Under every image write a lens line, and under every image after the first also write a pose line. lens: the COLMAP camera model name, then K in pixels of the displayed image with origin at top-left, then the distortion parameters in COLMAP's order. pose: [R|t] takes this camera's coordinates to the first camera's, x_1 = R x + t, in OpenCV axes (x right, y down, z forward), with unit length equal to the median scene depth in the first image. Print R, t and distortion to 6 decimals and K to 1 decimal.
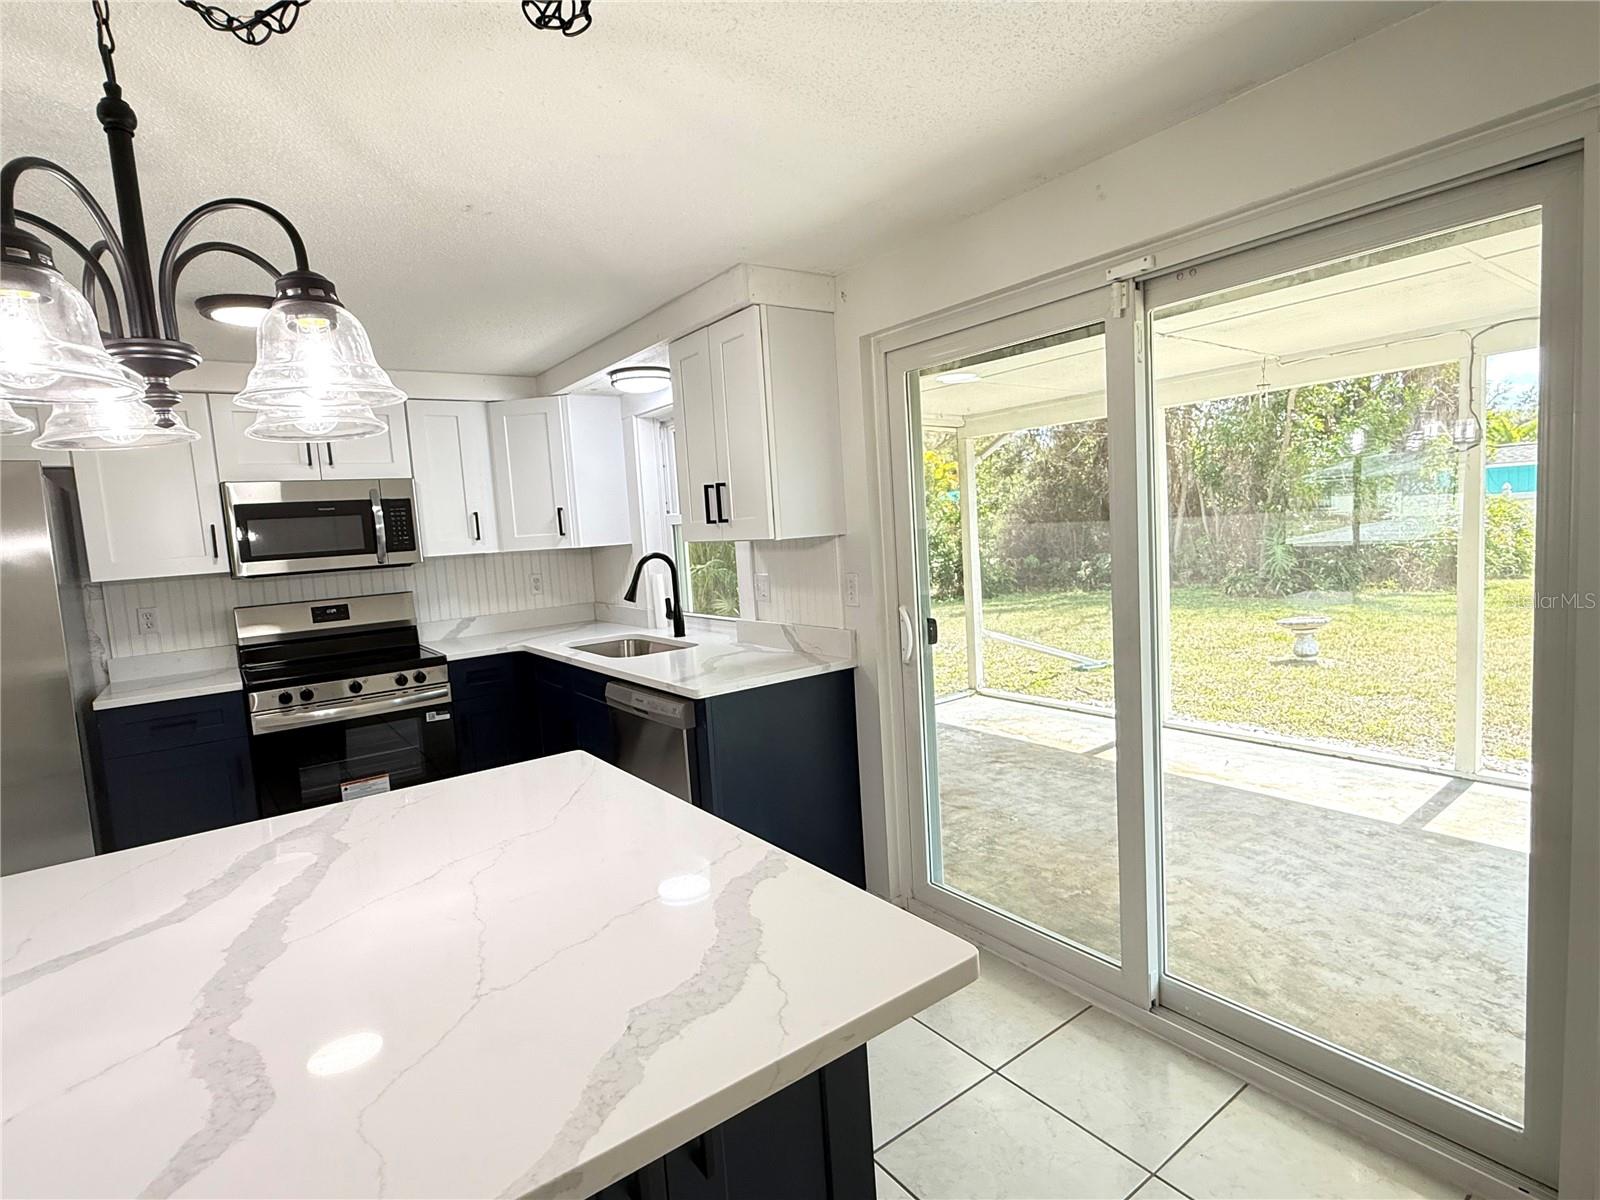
lens RADIAL K [[804.1, 0, 798.1], [0, 804.1, 597.5], [0, 0, 1]] dist [-0.003029, 0.000322]
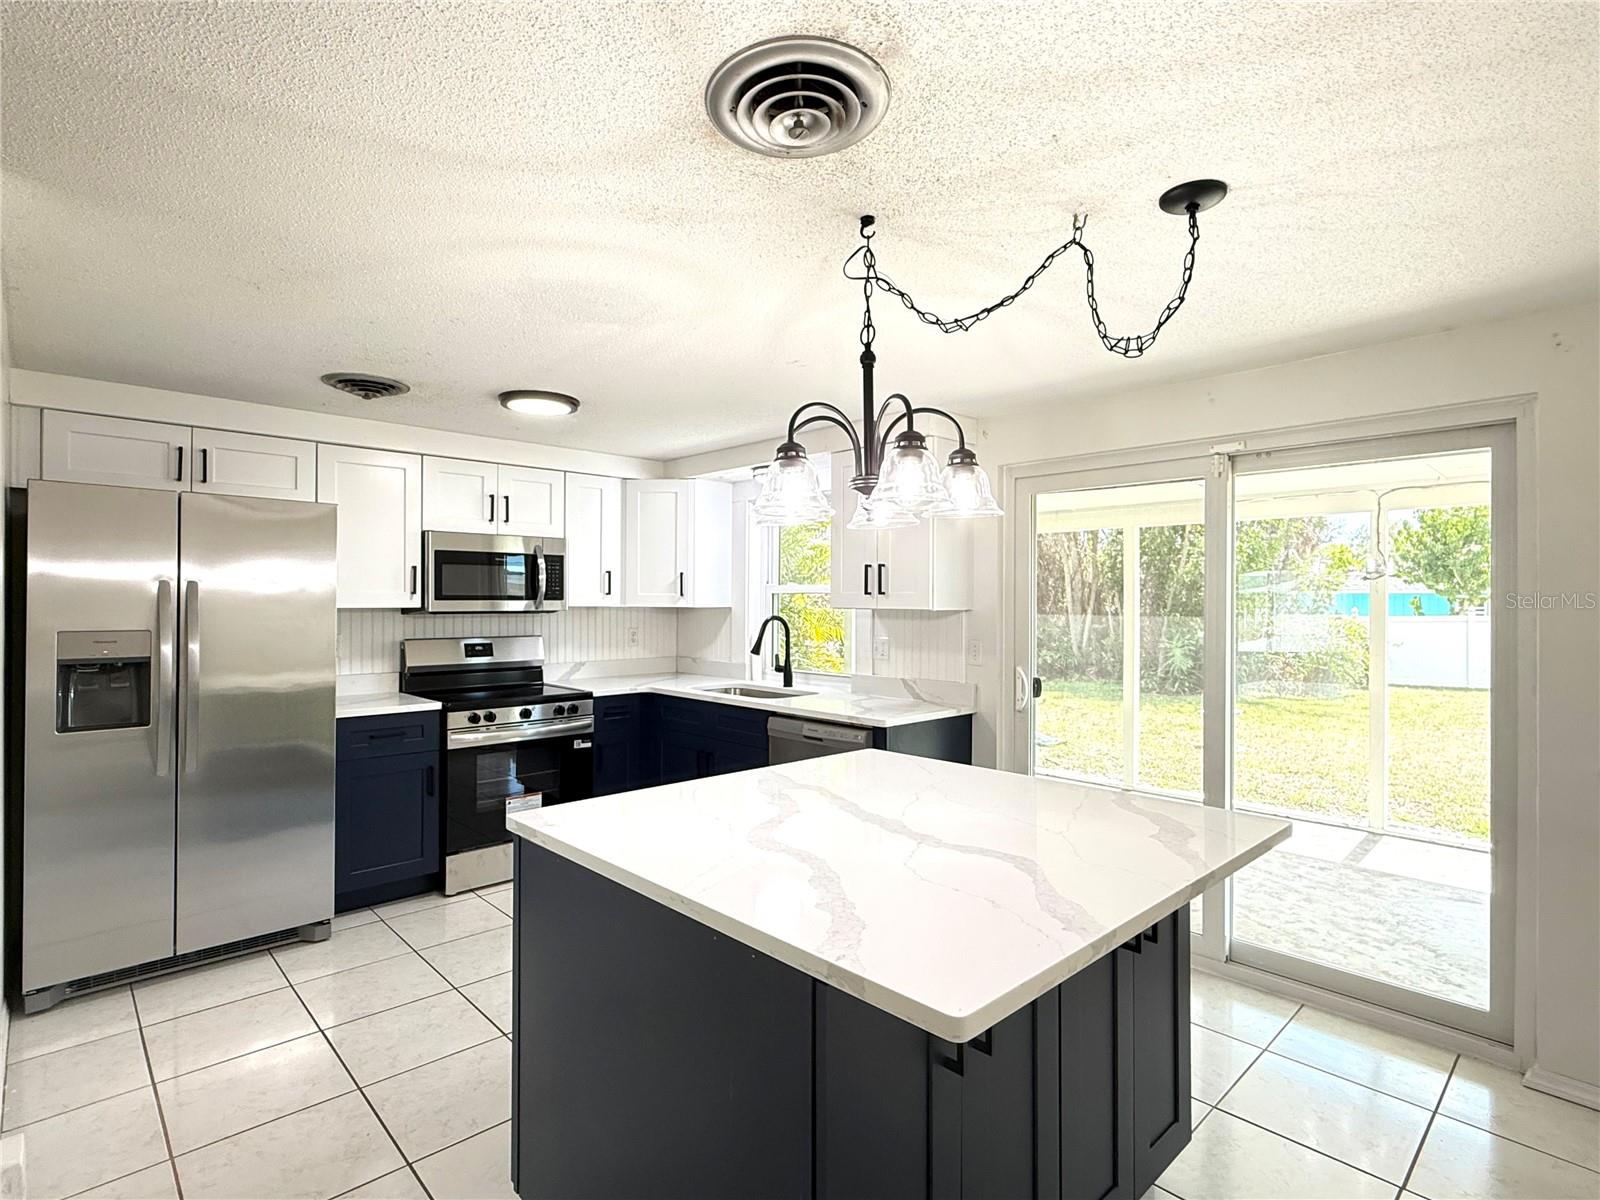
lens RADIAL K [[804.1, 0, 796.9], [0, 804.1, 599.9], [0, 0, 1]] dist [-0.003029, 0.000322]
pose [[0.989872, 0.068080, 0.124571, -0.291362], [-0.055675, 0.993379, -0.100493, 0.039460], [-0.130587, 0.092540, 0.987109, -0.191453]]
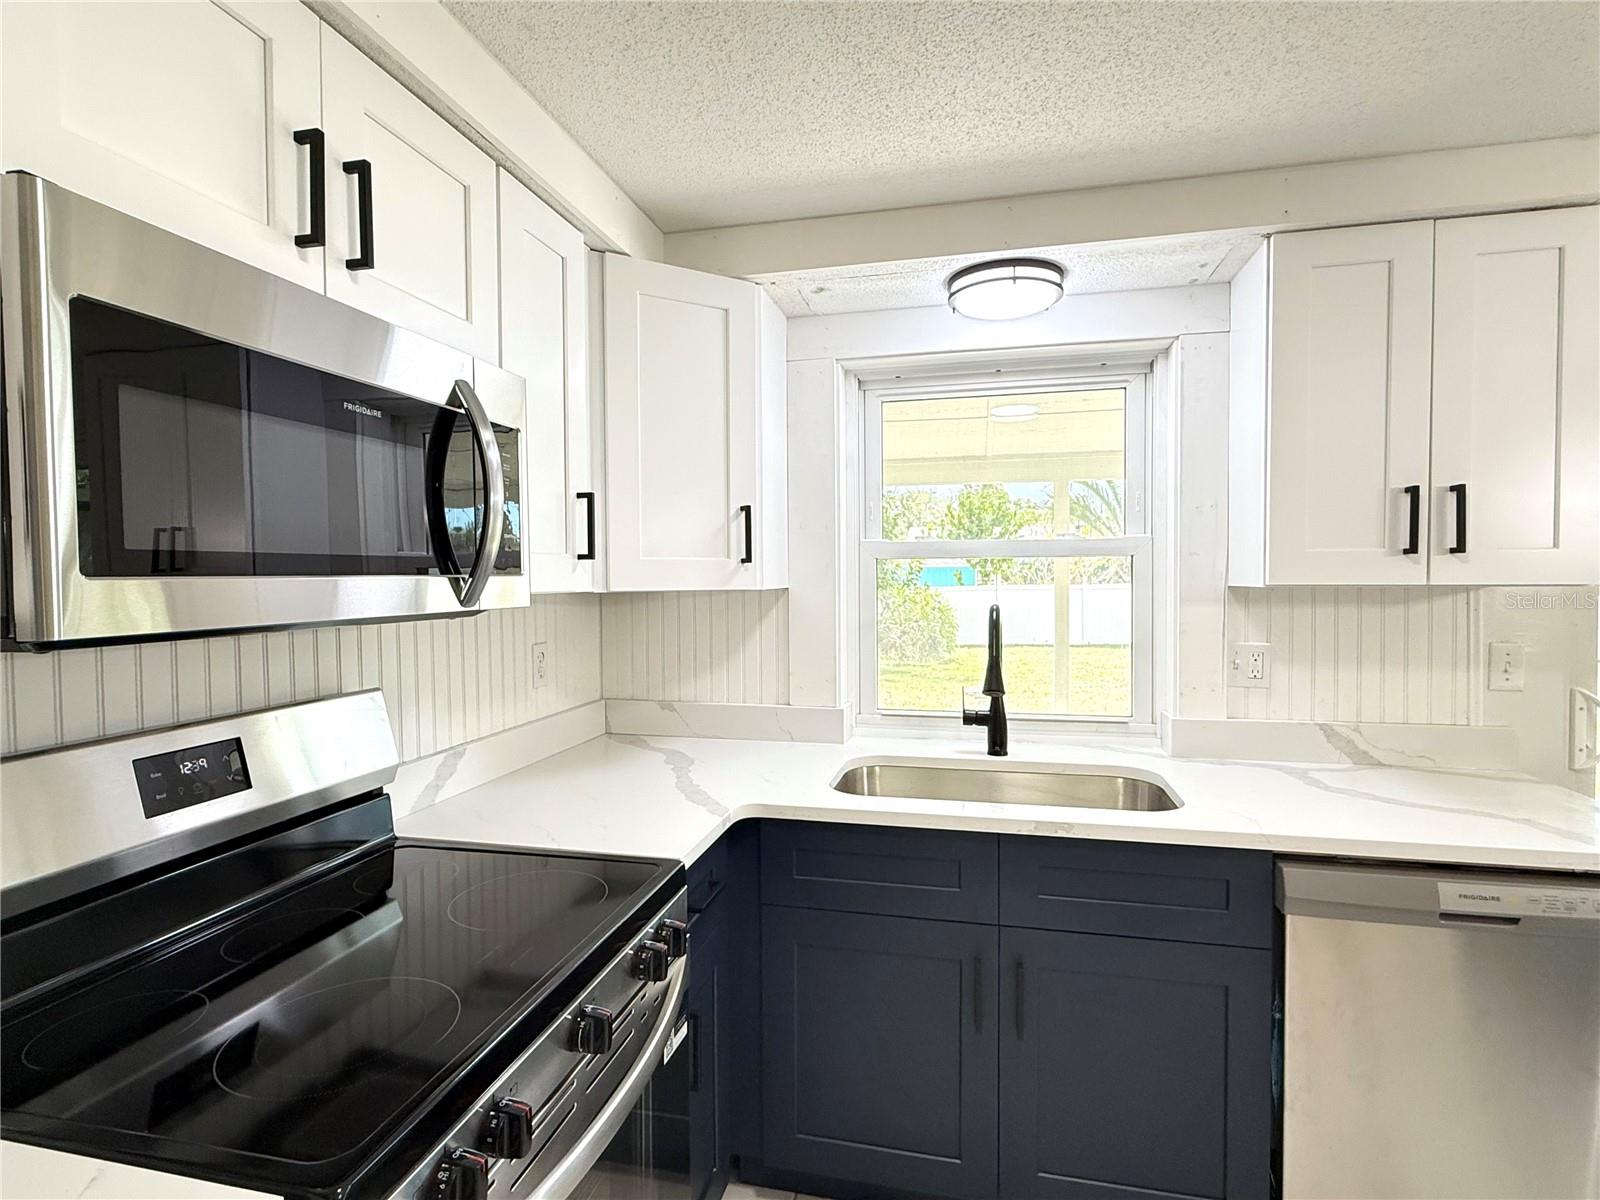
lens RADIAL K [[804.1, 0, 795.4], [0, 804.1, 598.9], [0, 0, 1]] dist [-0.003029, 0.000322]
pose [[0.760394, 0.041274, 0.648149, -0.624600], [0.017474, 0.996317, -0.083946, -0.015329], [-0.649227, 0.075158, 0.756872, 0.657603]]
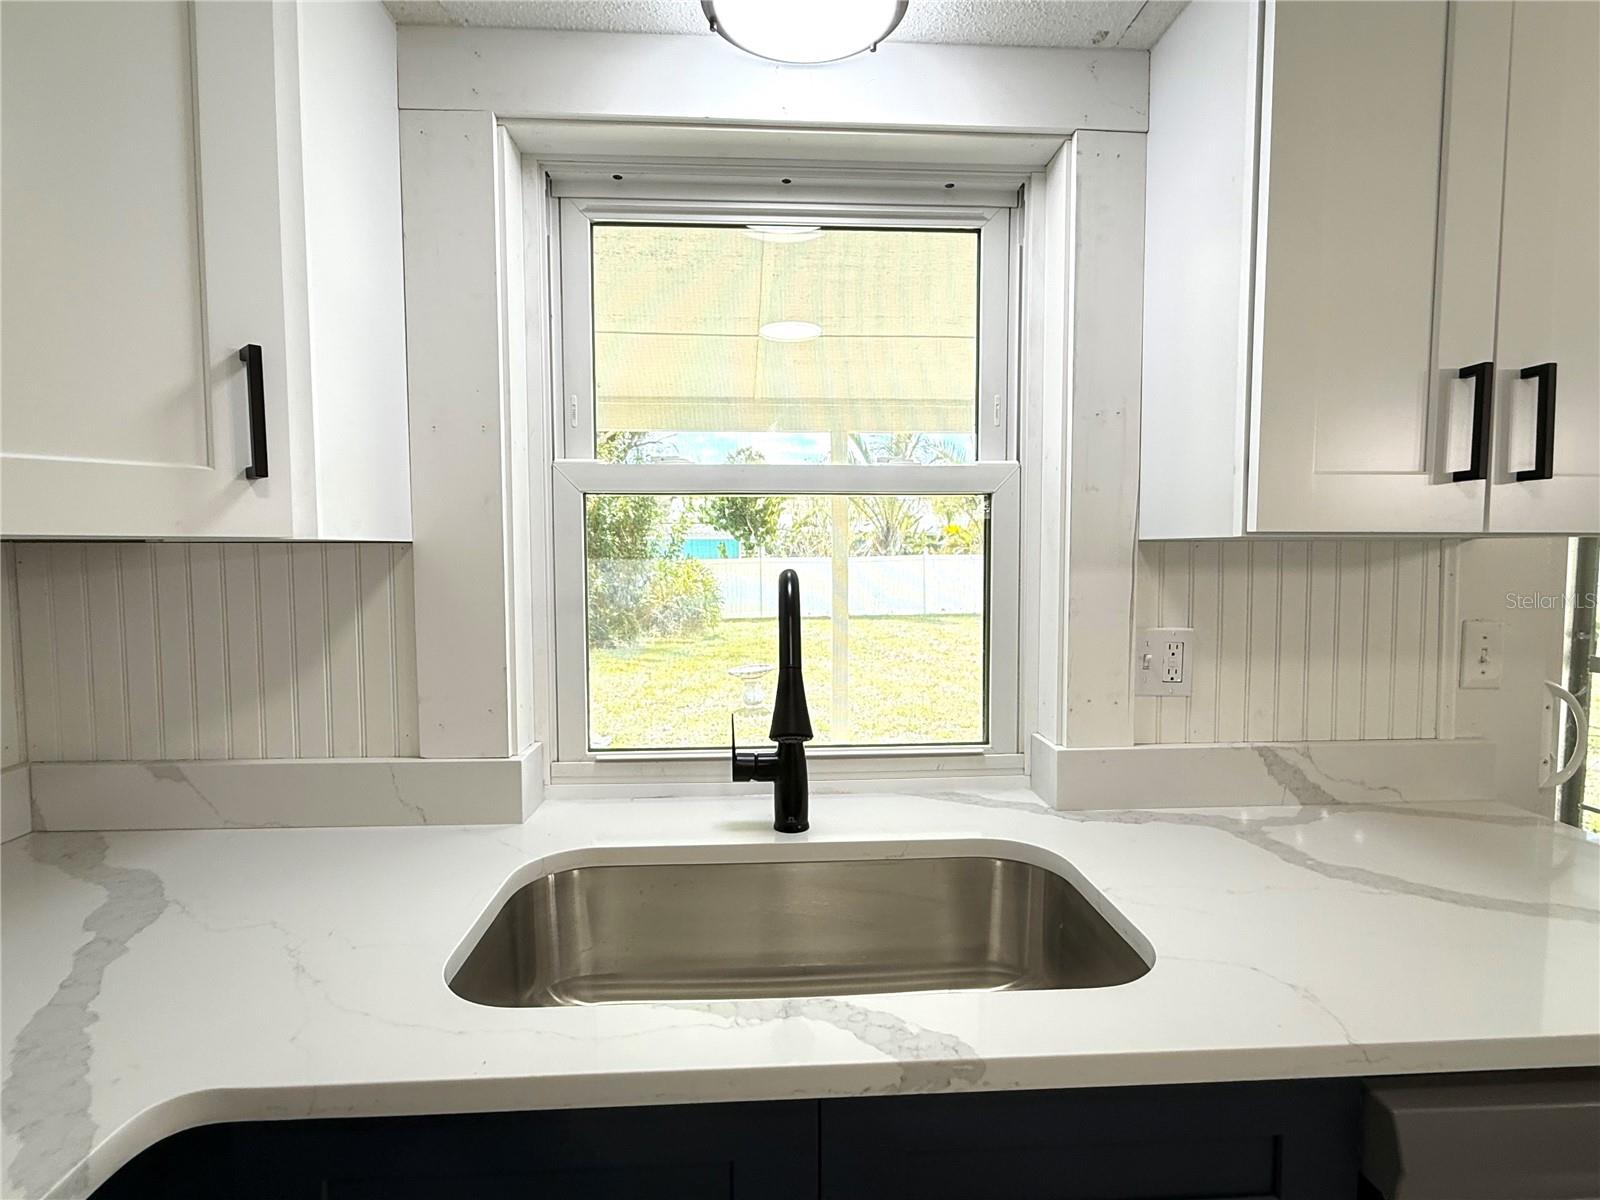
lens RADIAL K [[804.1, 0, 796.1], [0, 804.1, 595.6], [0, 0, 1]] dist [-0.003029, 0.000322]
pose [[0.542448, 0.014775, 0.839959, -0.422874], [0.044540, 0.997933, -0.046318, -0.030914], [-0.838908, 0.062536, 0.540669, 0.815363]]
